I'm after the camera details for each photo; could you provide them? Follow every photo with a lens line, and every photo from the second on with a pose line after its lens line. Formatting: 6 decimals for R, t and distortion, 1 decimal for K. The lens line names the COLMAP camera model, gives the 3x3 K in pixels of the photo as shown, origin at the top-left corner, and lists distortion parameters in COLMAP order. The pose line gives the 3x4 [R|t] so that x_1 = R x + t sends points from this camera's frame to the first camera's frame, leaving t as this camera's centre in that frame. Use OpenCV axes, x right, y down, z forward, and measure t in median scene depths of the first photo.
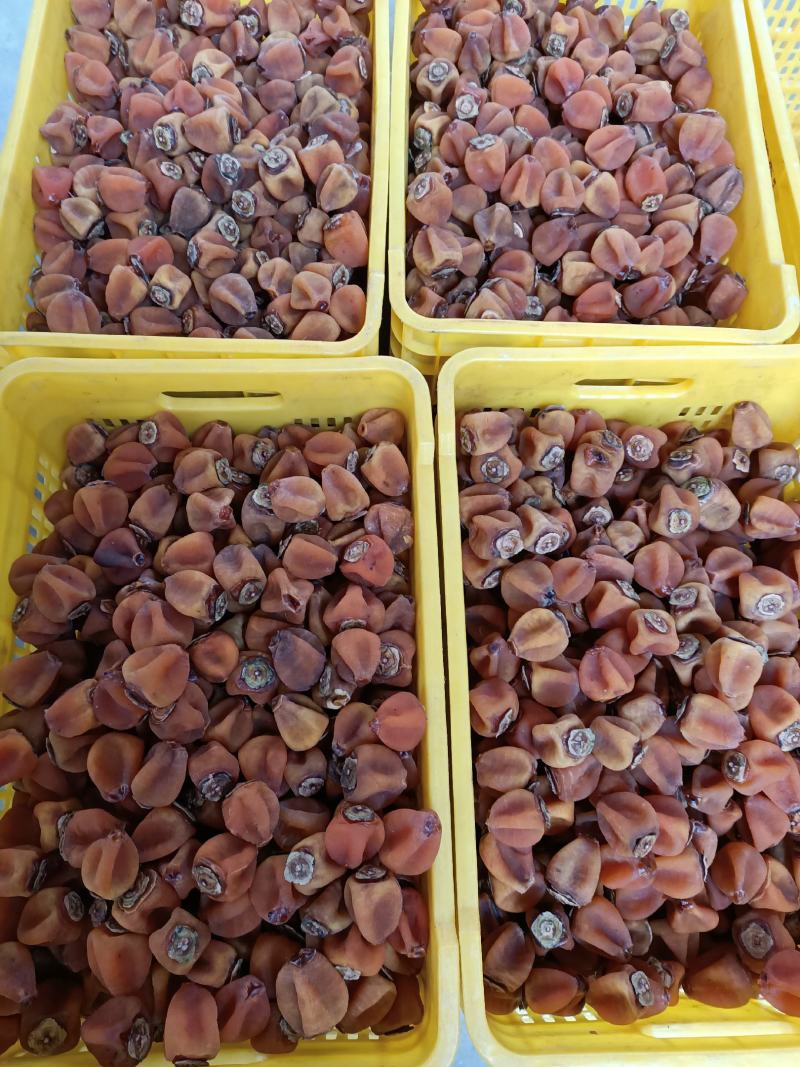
lens RADIAL K [[781.9, 0, 397.1], [0, 781.9, 540.1], [0, 0, 1]] dist [0.039395, -0.054443]
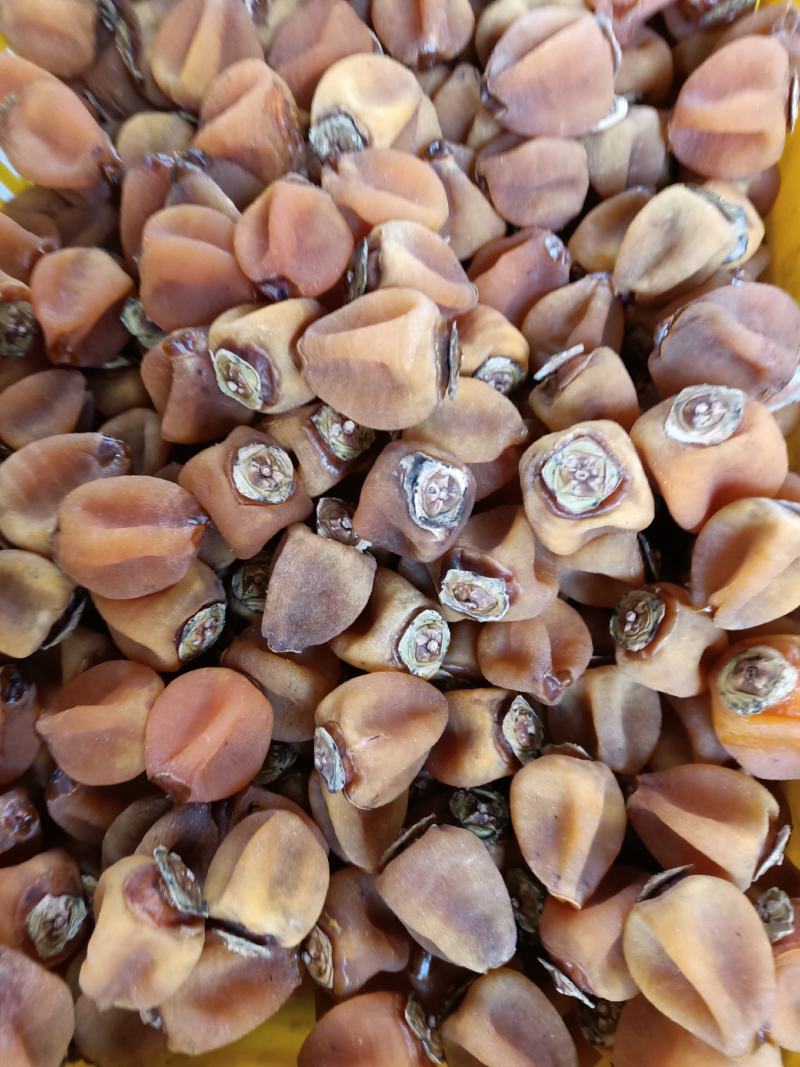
lens RADIAL K [[781.9, 0, 397.1], [0, 781.9, 540.1], [0, 0, 1]] dist [0.039395, -0.054443]
pose [[0.997341, 0.035563, -0.063612, -0.190417], [-0.024273, 0.985115, 0.170177, -0.466560], [0.068717, -0.168180, 0.983358, 0.612610]]
